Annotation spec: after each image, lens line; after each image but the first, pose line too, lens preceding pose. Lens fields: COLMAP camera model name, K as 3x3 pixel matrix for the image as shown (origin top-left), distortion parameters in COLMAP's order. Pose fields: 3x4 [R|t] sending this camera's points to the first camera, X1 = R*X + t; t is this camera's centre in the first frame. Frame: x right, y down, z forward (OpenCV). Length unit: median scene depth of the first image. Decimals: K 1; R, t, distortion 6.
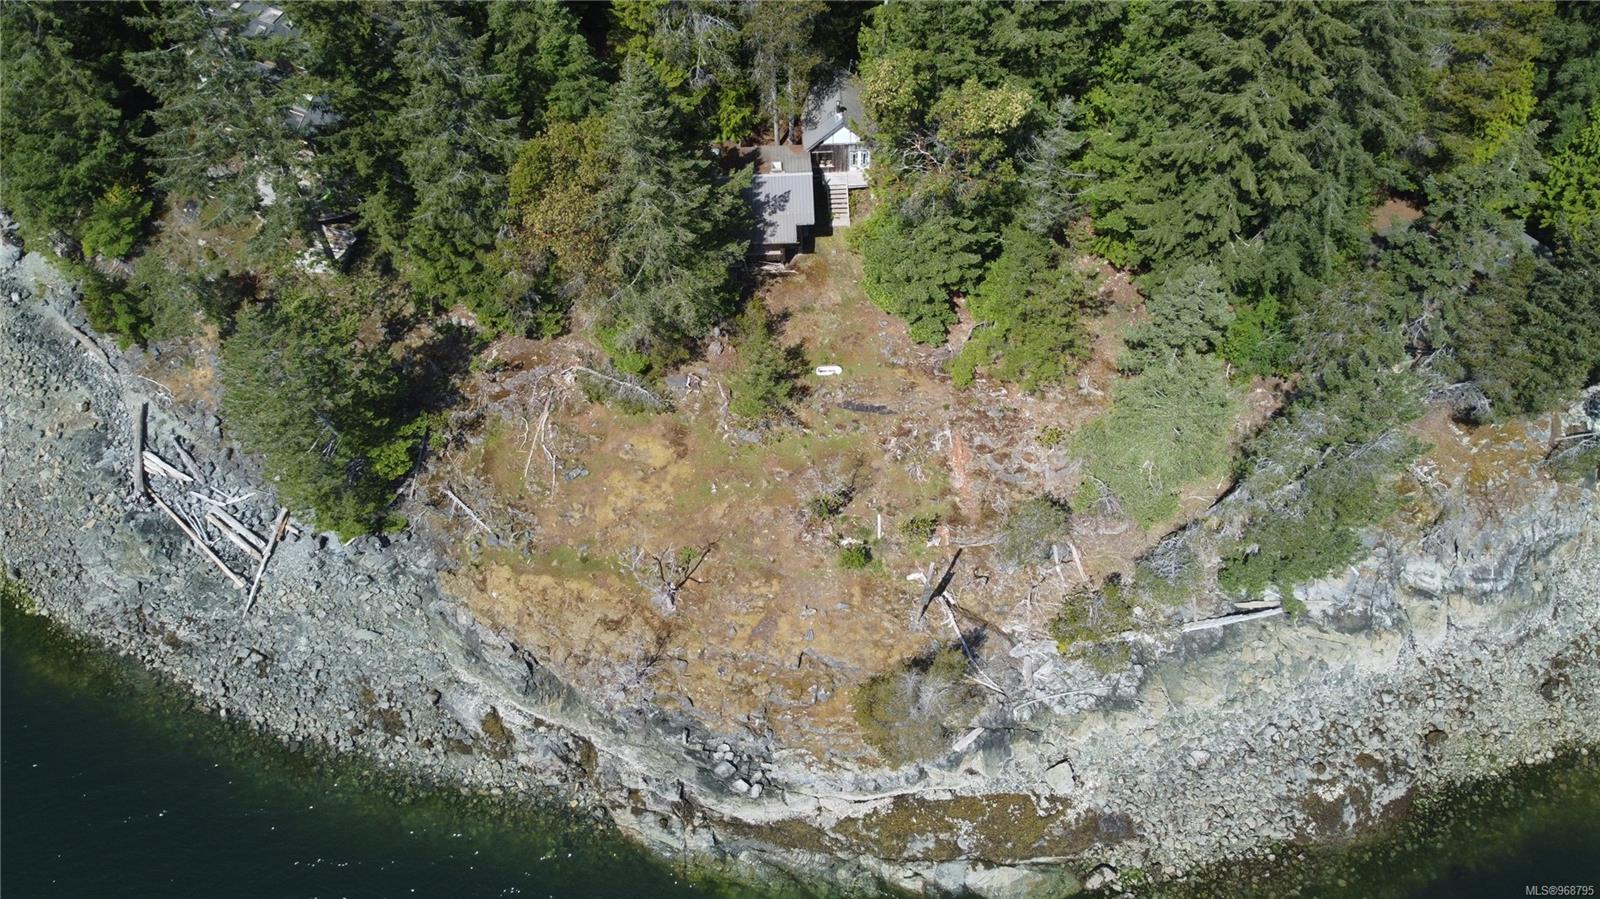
lens RADIAL K [[1217.1, 0, 800.0], [0, 1217.1, 449.5], [0, 0, 1]] dist [0.000674, 0.000187]
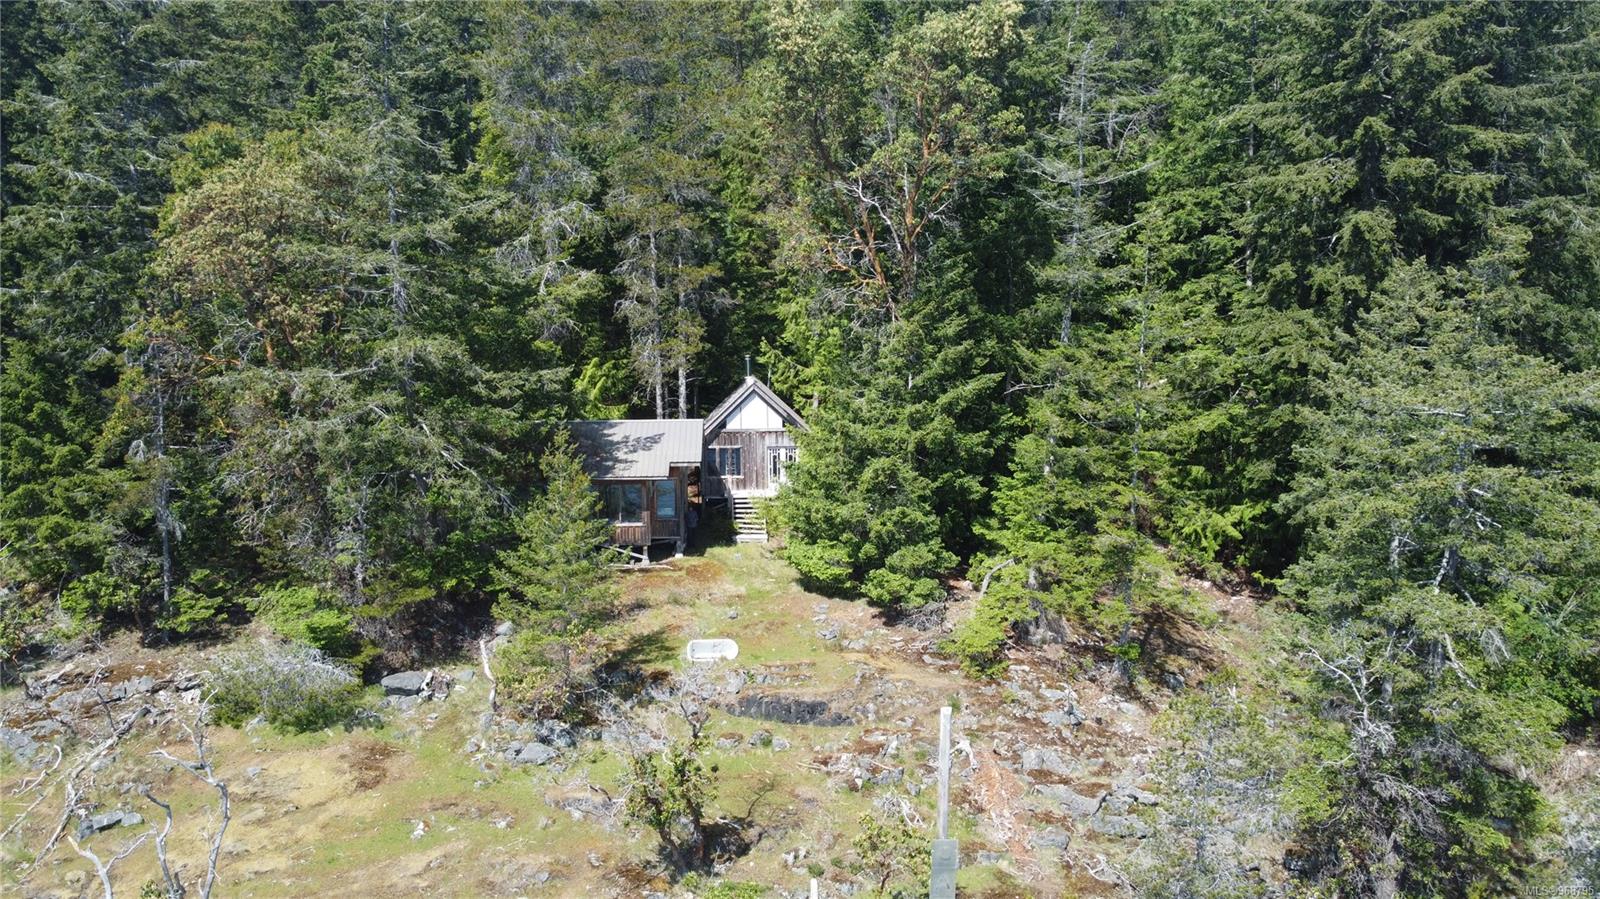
lens RADIAL K [[1217.1, 0, 800.0], [0, 1217.1, 449.5], [0, 0, 1]] dist [0.000674, 0.000187]
pose [[0.999971, -0.001959, 0.007325, 0.056064], [0.006860, 0.645340, -0.763865, 0.261928], [-0.003231, 0.763893, 0.645334, 0.613215]]
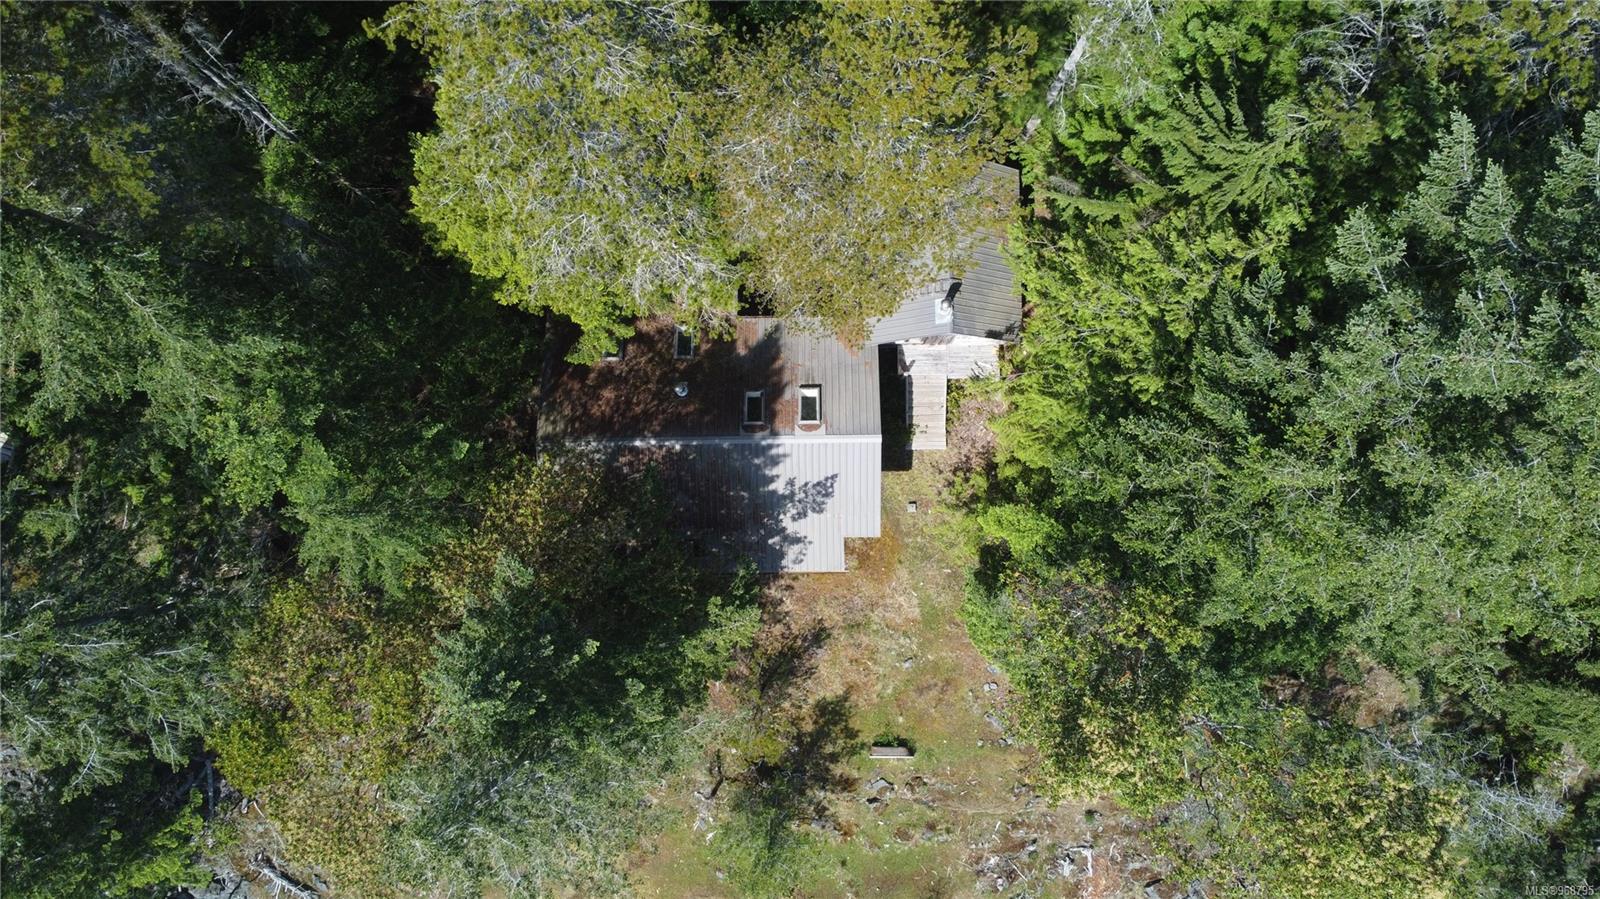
lens RADIAL K [[1217.1, 0, 800.0], [0, 1217.1, 449.5], [0, 0, 1]] dist [0.000674, 0.000187]
pose [[0.999168, 0.037679, -0.015629, -0.015415], [-0.027599, 0.906561, 0.421171, -0.436024], [0.030038, -0.420389, 0.906846, 0.546504]]
